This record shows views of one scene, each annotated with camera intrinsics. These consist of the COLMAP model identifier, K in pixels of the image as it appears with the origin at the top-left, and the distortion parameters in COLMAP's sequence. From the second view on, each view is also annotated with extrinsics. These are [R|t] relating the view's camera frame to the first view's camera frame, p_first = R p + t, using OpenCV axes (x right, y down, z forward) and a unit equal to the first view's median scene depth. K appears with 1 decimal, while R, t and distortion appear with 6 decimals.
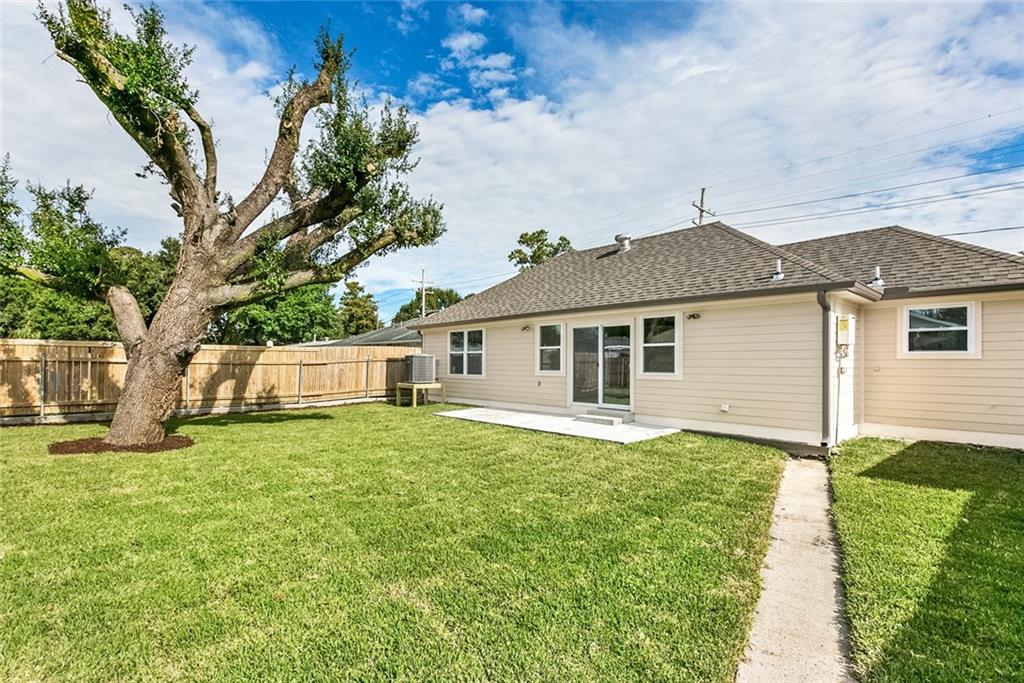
lens RADIAL K [[467.9, 0, 512.3], [0, 467.9, 344.9], [0, 0, 1]] dist [0.000687, 0.000006]
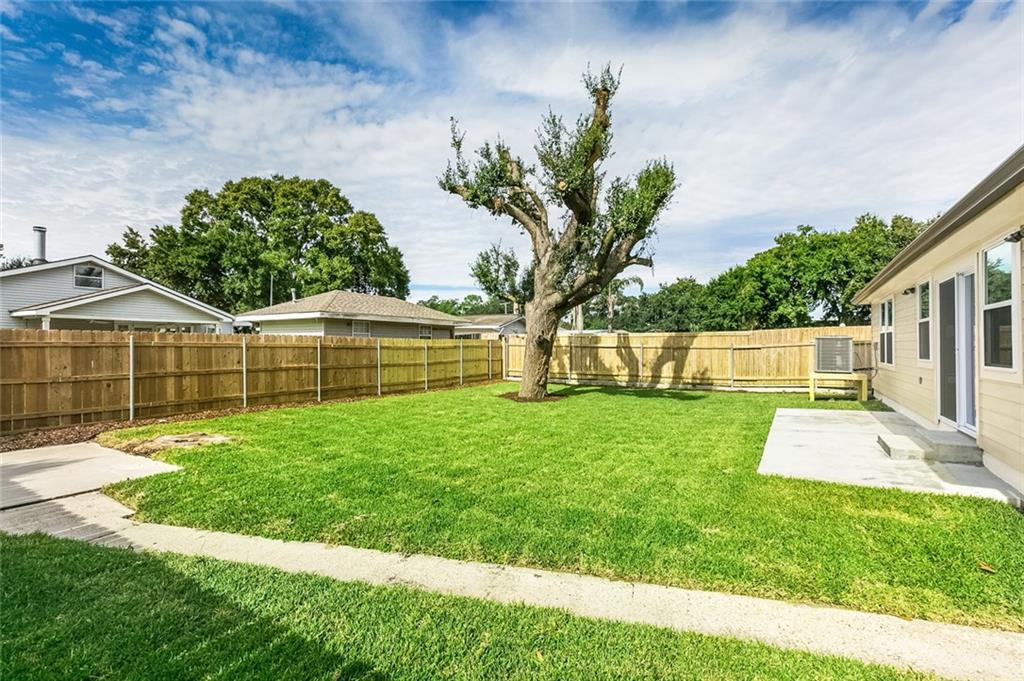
lens RADIAL K [[467.9, 0, 512.3], [0, 467.9, 343.9], [0, 0, 1]] dist [0.000687, 0.000006]
pose [[0.238857, -0.010307, -0.971000, 0.452434], [0.039592, 0.999216, -0.000868, 0.014819], [0.970247, -0.038237, 0.239077, 0.319771]]
